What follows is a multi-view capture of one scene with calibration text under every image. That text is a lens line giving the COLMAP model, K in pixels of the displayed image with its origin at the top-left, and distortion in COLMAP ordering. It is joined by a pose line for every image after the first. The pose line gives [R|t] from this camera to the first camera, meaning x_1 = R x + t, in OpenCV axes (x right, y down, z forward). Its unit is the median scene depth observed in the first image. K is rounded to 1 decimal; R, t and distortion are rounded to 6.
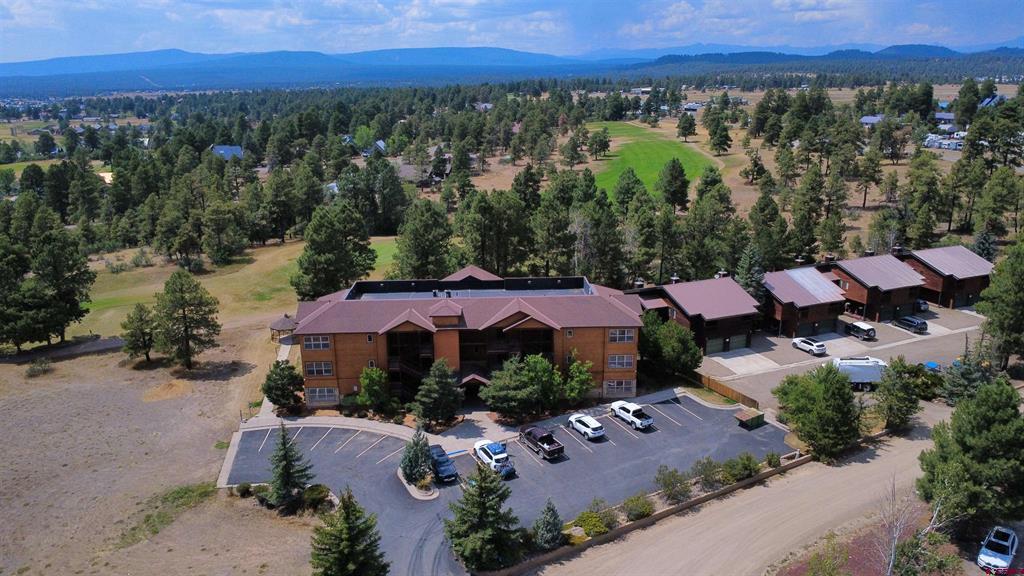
lens RADIAL K [[748.0, 0, 509.2], [0, 748.0, 289.1], [0, 0, 1]] dist [-0.000072, -0.004485]
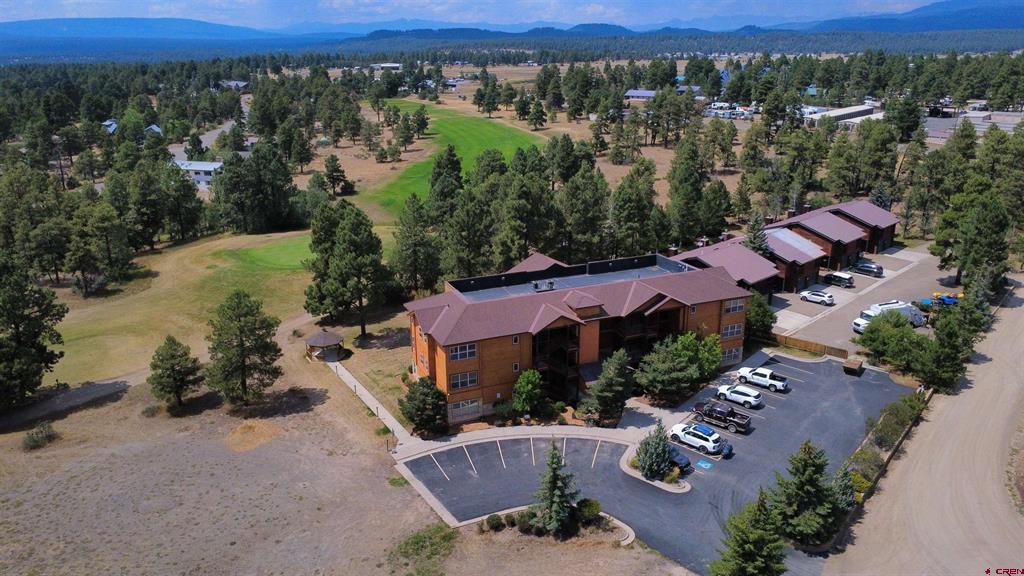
lens RADIAL K [[748.0, 0, 507.5], [0, 748.0, 285.9], [0, 0, 1]] dist [-0.000072, -0.004485]
pose [[0.931646, -0.104223, 0.348099, -0.434395], [0.094833, 0.994522, 0.043957, -0.036585], [-0.350774, -0.007941, 0.936427, 0.108348]]
